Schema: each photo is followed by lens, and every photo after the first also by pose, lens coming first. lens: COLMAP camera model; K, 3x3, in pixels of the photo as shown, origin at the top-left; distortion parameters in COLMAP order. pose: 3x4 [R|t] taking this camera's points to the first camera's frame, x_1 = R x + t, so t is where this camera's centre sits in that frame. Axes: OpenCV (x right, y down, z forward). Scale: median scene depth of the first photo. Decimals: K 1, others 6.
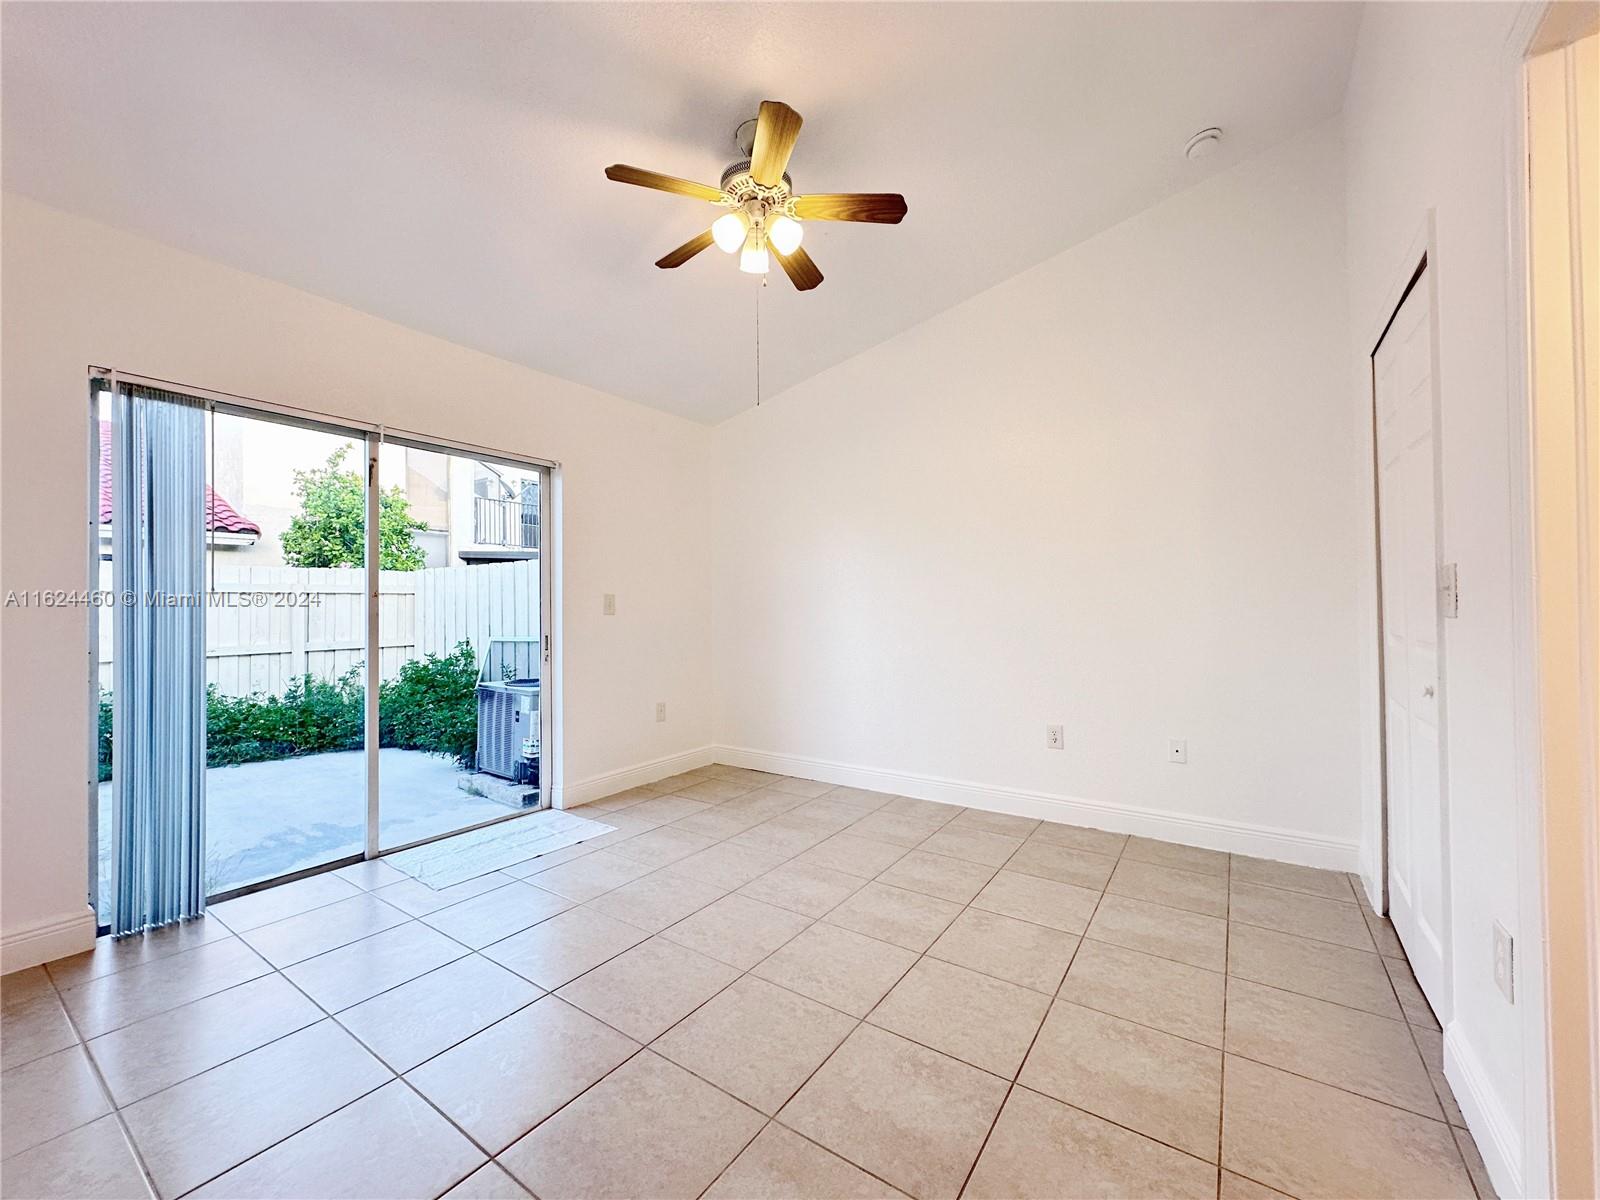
lens RADIAL K [[635.6, 0, 795.4], [0, 635.6, 598.6], [0, 0, 1]] dist [-0.002668, 0.000939]
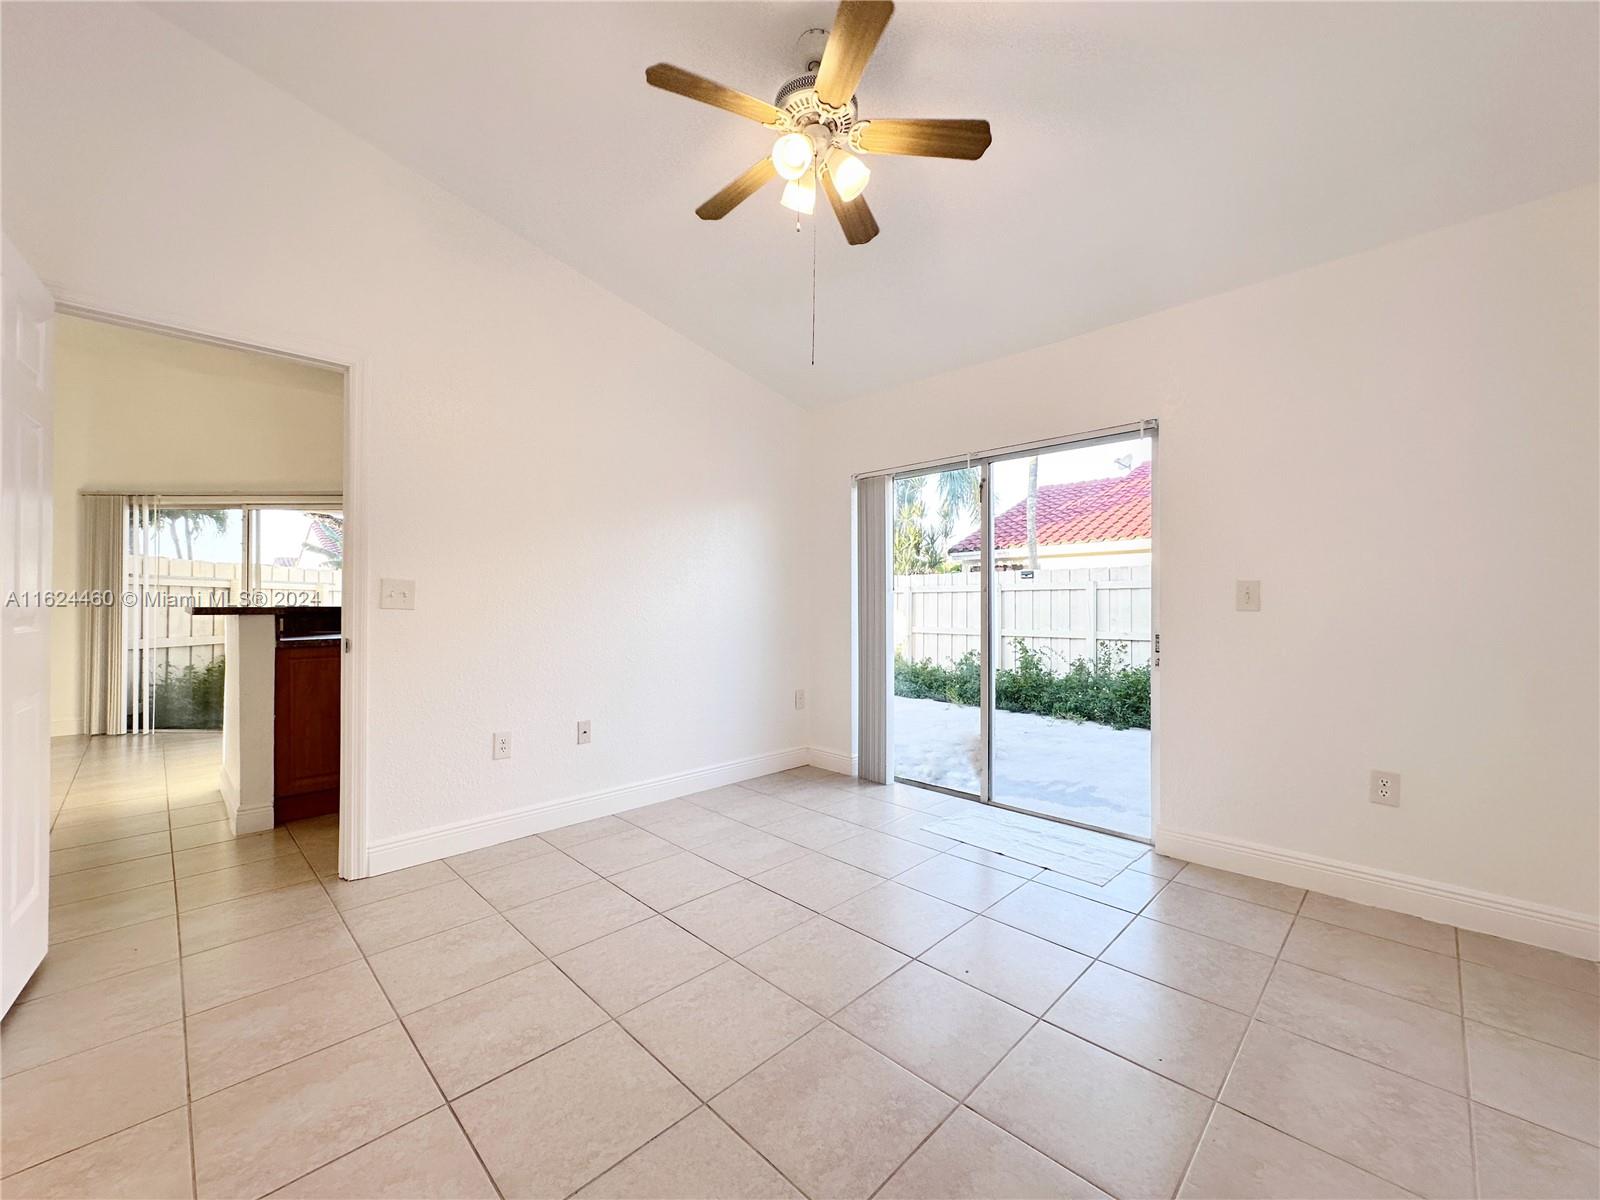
lens RADIAL K [[635.6, 0, 809.3], [0, 635.6, 610.8], [0, 0, 1]] dist [-0.002668, 0.000939]
pose [[-0.166254, 0.014910, -0.985970, 0.576752], [0.017047, 0.999780, 0.012245, 0.011883], [0.985936, -0.014772, -0.166472, 0.832520]]
